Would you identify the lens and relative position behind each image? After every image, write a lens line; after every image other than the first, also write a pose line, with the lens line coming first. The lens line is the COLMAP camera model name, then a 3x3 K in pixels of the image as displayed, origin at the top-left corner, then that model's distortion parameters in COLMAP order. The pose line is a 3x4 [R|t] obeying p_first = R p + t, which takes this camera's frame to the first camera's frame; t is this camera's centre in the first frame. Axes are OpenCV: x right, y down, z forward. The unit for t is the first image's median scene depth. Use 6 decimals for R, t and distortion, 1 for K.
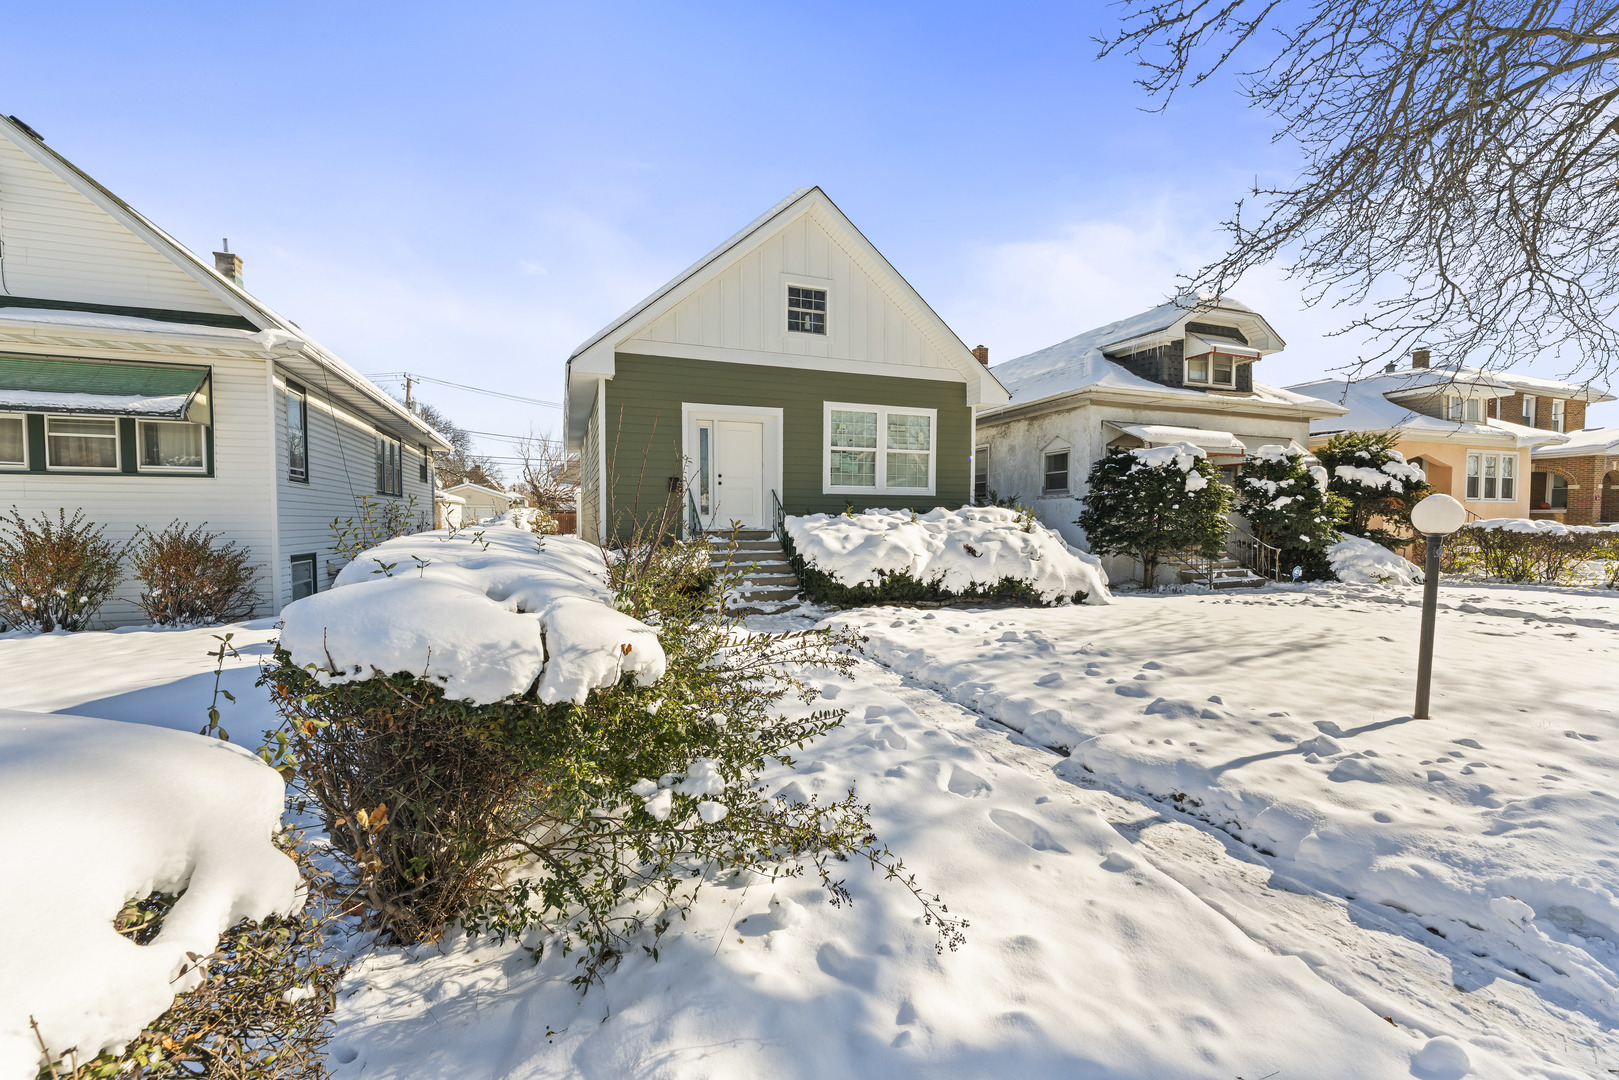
lens RADIAL K [[661.1, 0, 795.1], [0, 661.1, 536.7], [0, 0, 1]] dist [0.000486, -0.000844]
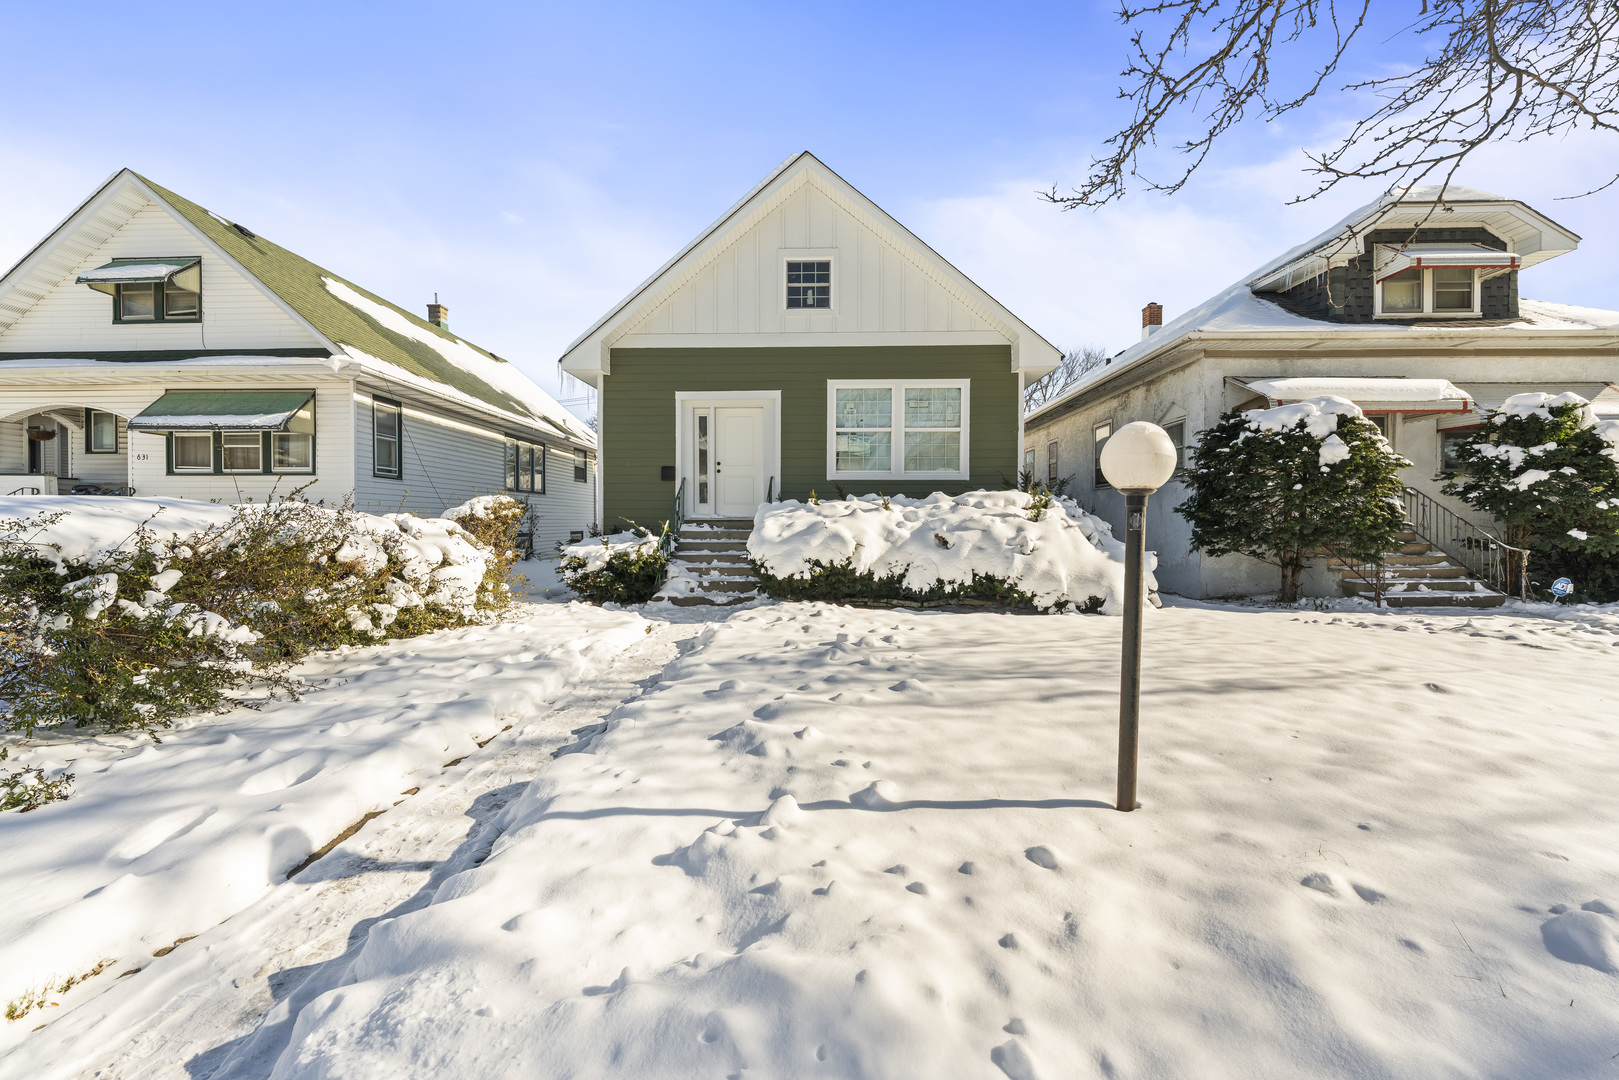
lens RADIAL K [[661.1, 0, 790.4], [0, 661.1, 522.1], [0, 0, 1]] dist [0.000486, -0.000844]
pose [[0.922183, 0.001337, -0.386752, 0.357358], [-0.010921, 0.999685, -0.022586, 0.015457], [0.386600, 0.025052, 0.921907, 0.135358]]
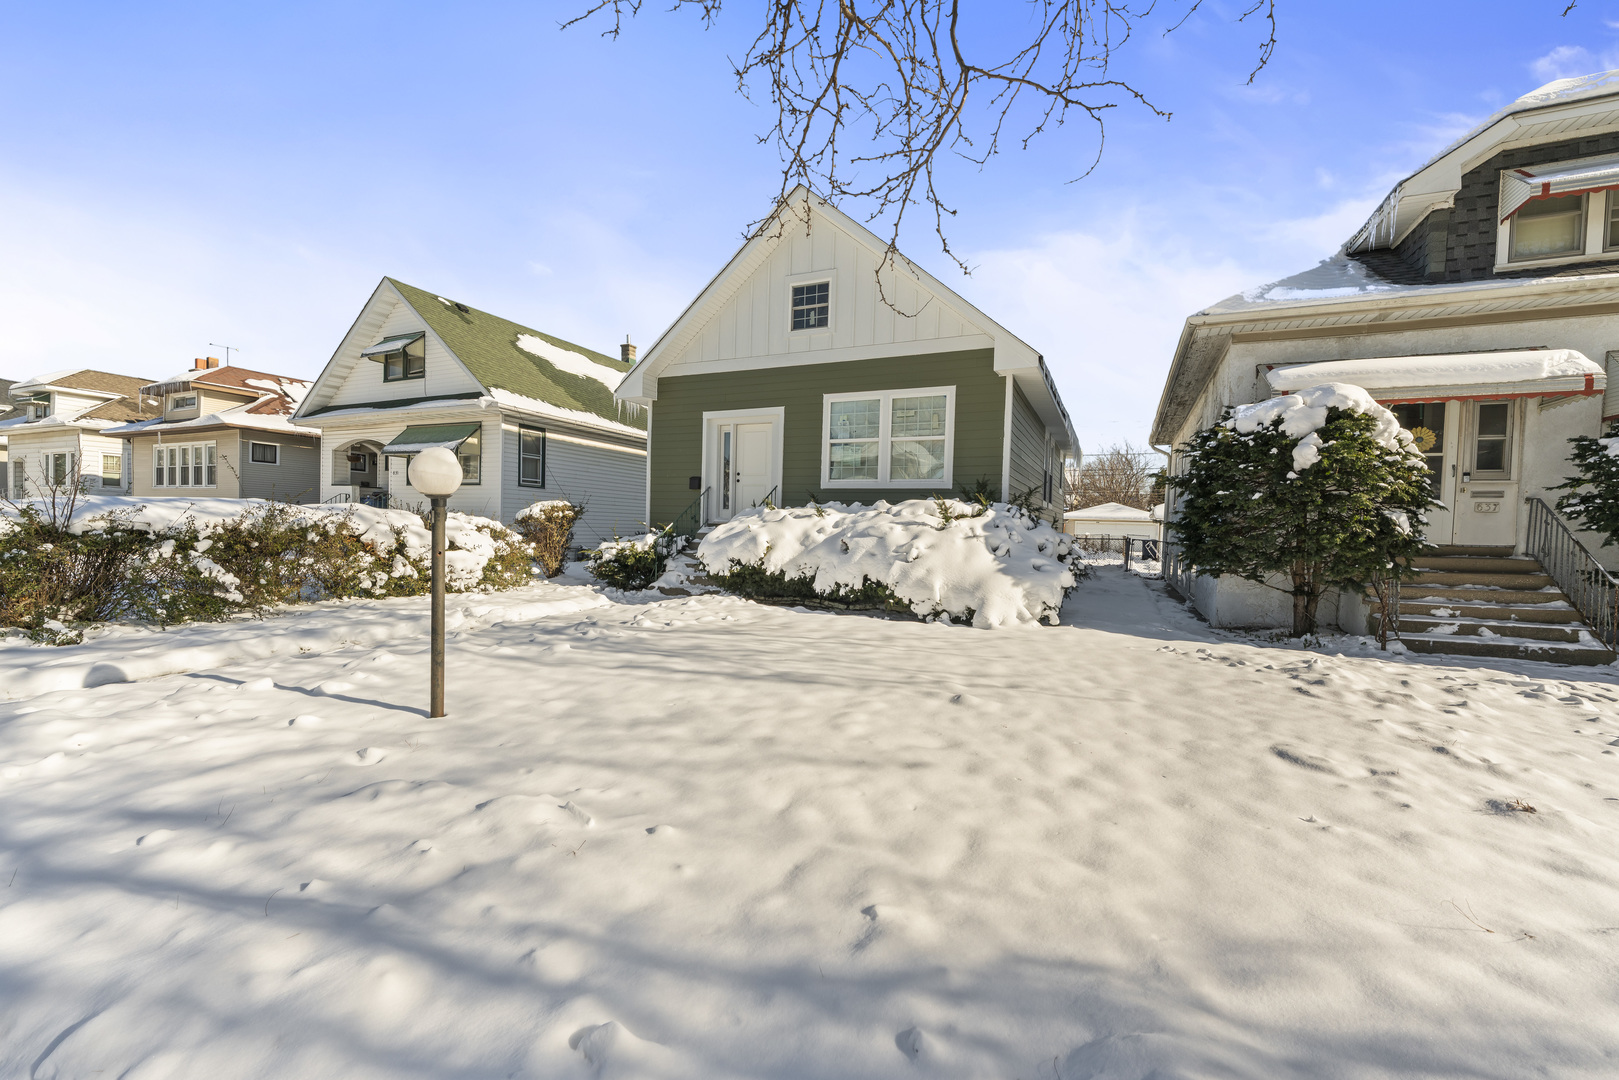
lens RADIAL K [[661.1, 0, 797.9], [0, 661.1, 542.0], [0, 0, 1]] dist [0.000486, -0.000844]
pose [[0.696300, 0.034276, -0.716932, 0.738126], [-0.044152, 0.999013, 0.004882, 0.011555], [0.716392, 0.028254, 0.697126, 0.296848]]
